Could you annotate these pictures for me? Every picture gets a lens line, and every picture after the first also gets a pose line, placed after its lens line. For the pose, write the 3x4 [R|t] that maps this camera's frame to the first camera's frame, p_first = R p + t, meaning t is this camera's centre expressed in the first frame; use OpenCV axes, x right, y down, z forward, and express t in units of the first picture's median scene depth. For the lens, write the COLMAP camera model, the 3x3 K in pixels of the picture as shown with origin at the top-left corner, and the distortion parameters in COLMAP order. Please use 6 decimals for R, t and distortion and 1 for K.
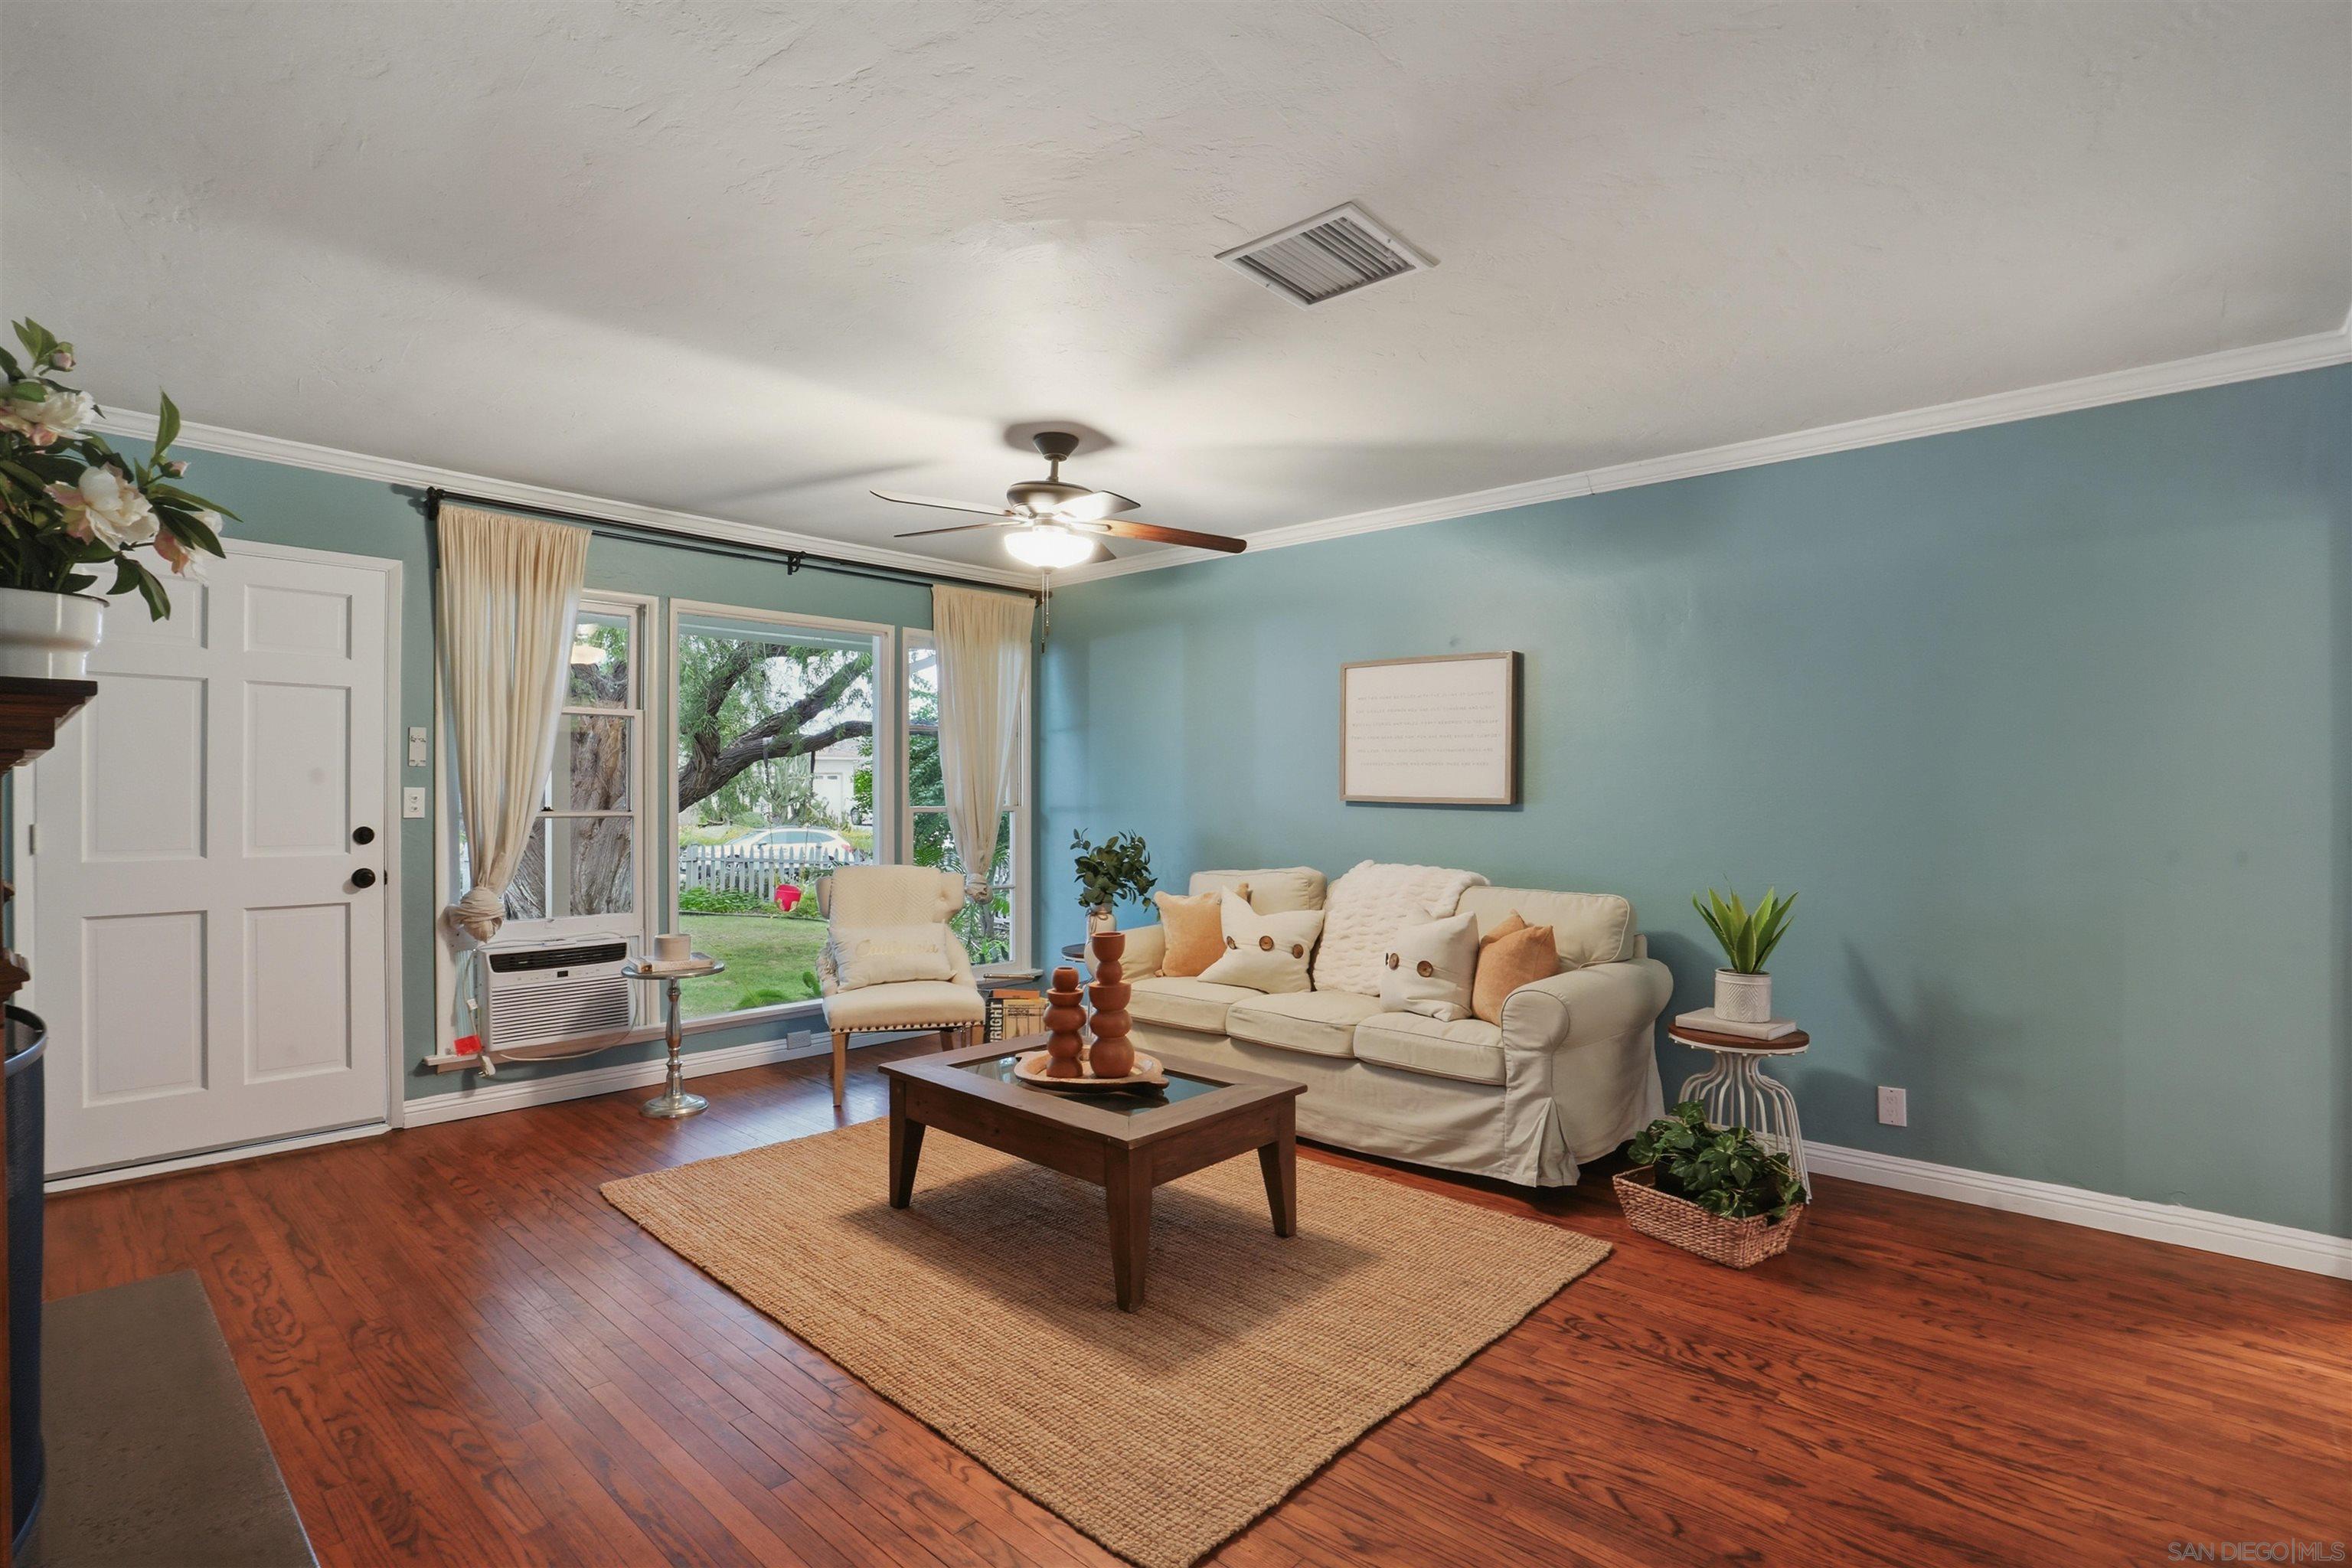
lens RADIAL K [[1123.9, 0, 1174.4], [0, 1123.9, 786.2], [0, 0, 1]] dist [-0.025624, 0.001942]
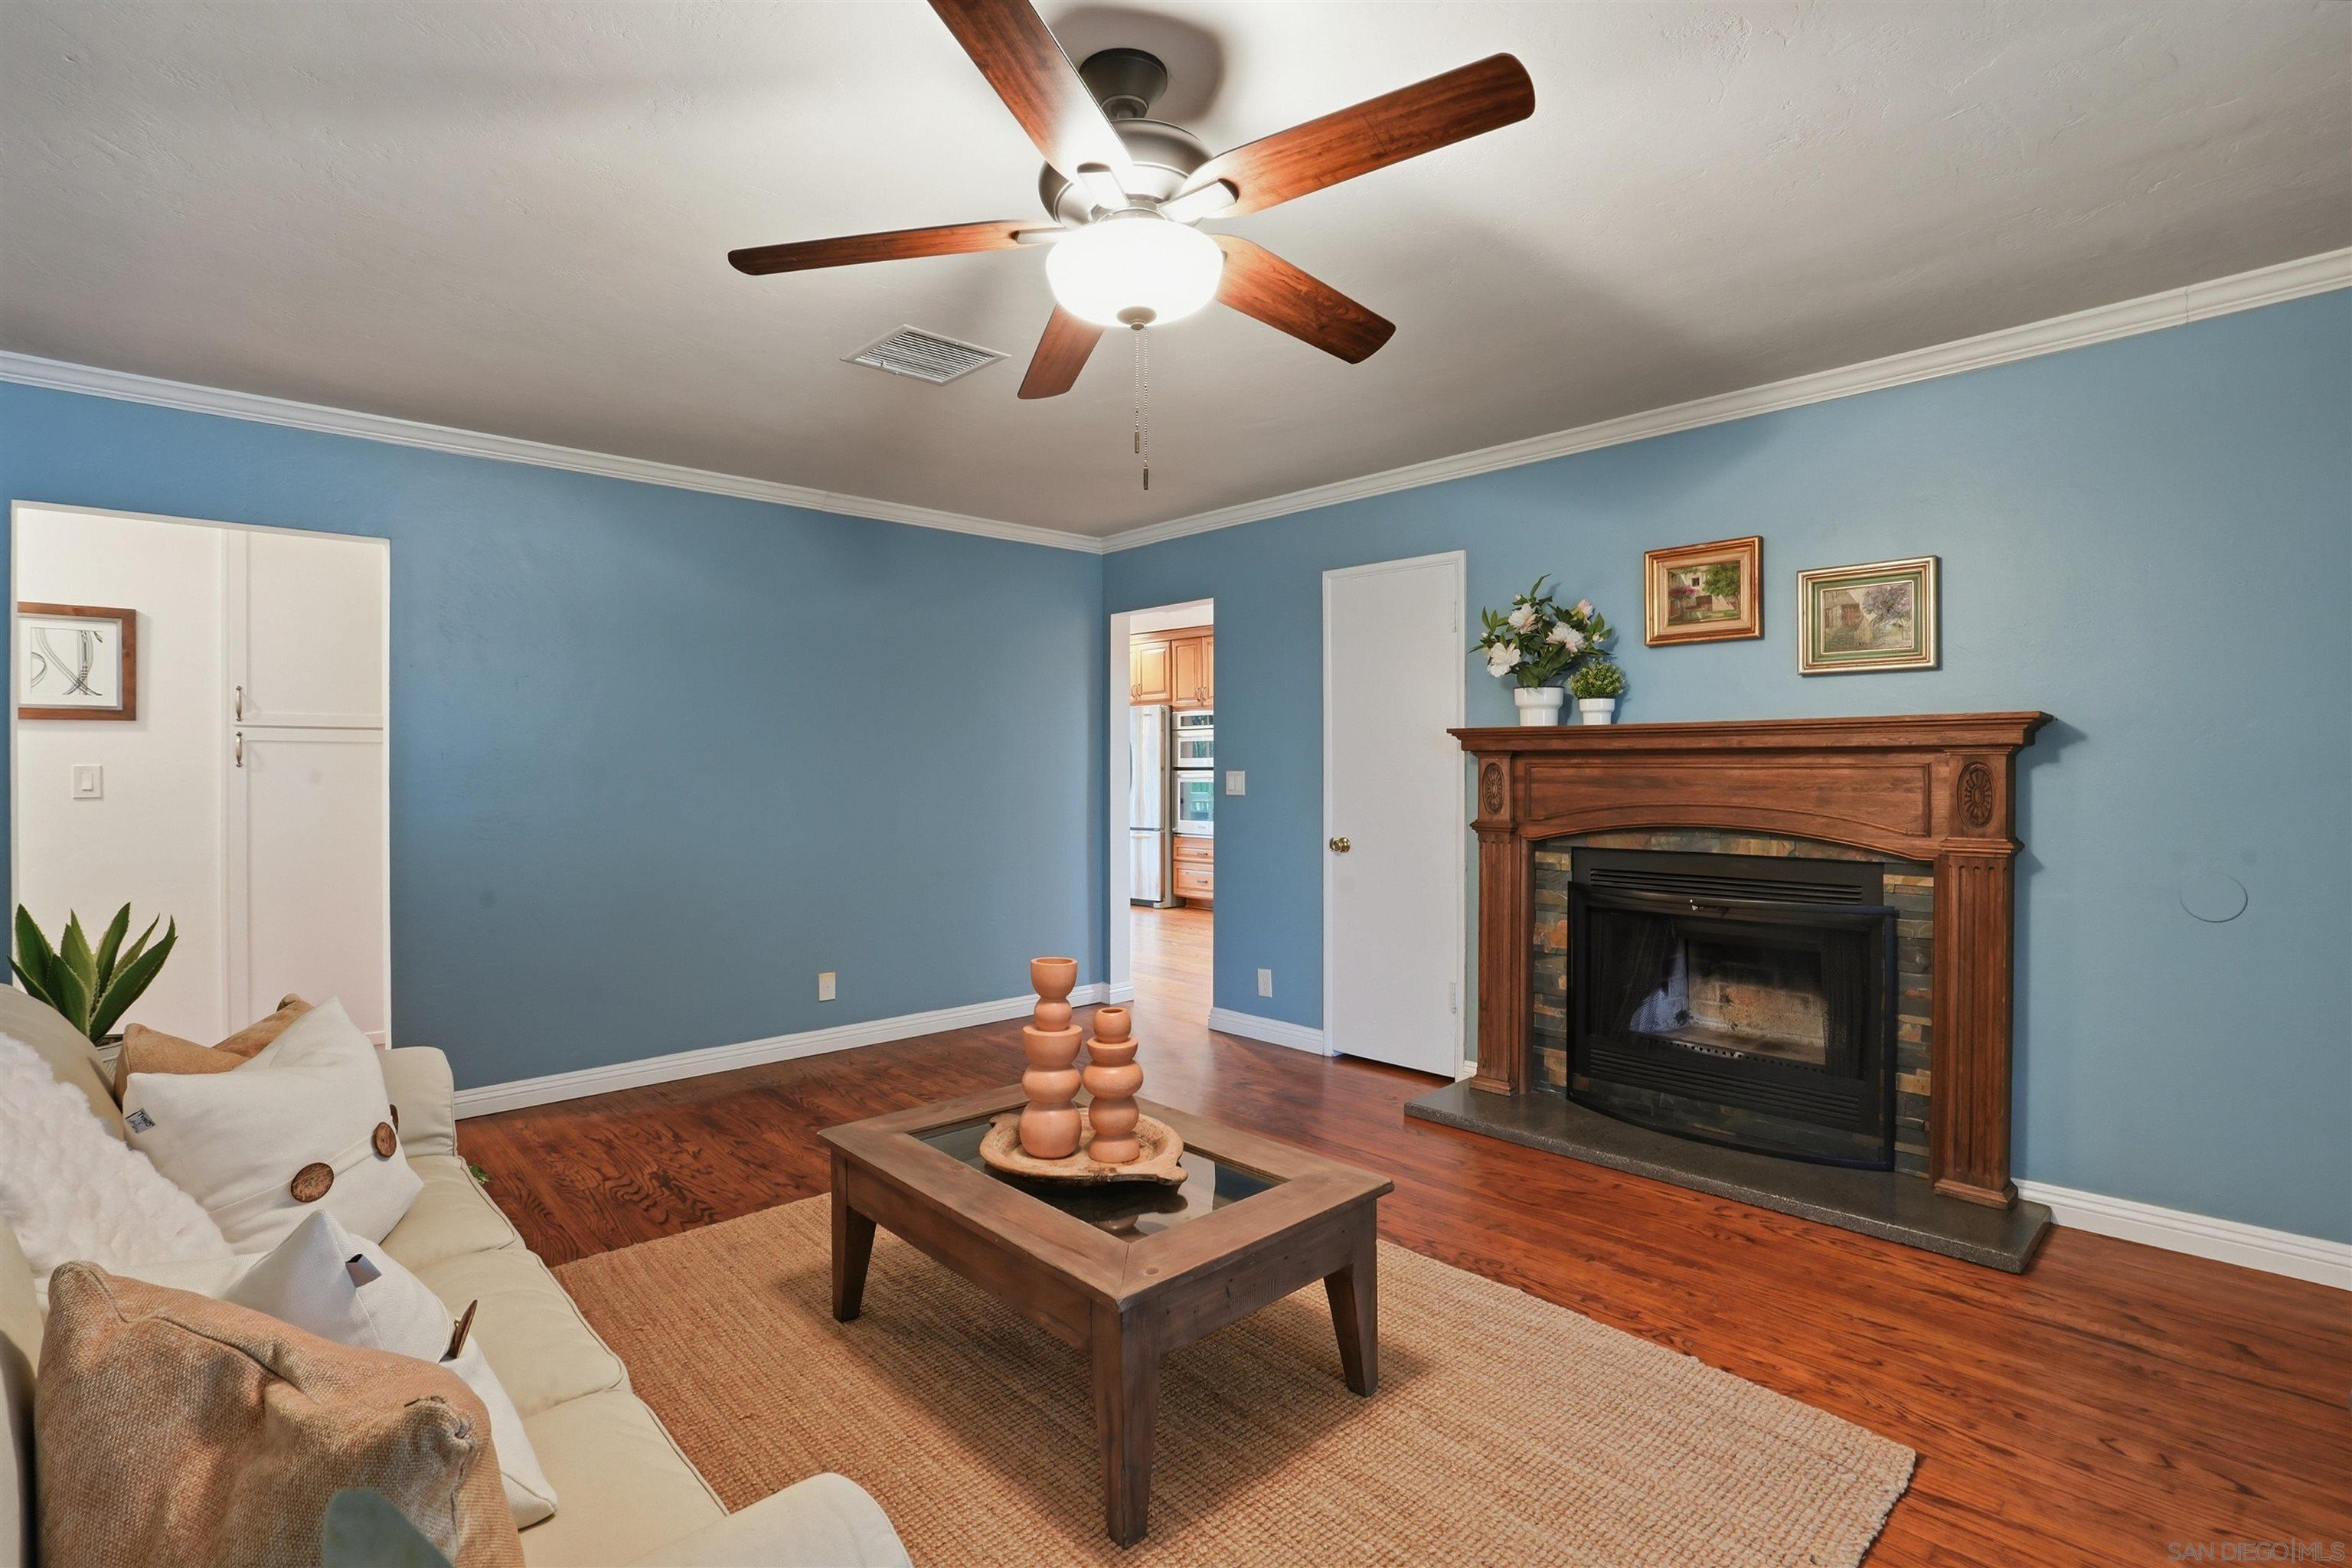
lens RADIAL K [[1123.9, 0, 1173.7], [0, 1123.9, 779.7], [0, 0, 1]] dist [-0.025624, 0.001942]
pose [[-0.997360, 0.001941, 0.072594, -0.255927], [0.002347, 0.999982, 0.005510, 0.012541], [-0.072582, 0.005666, -0.997346, 2.346759]]
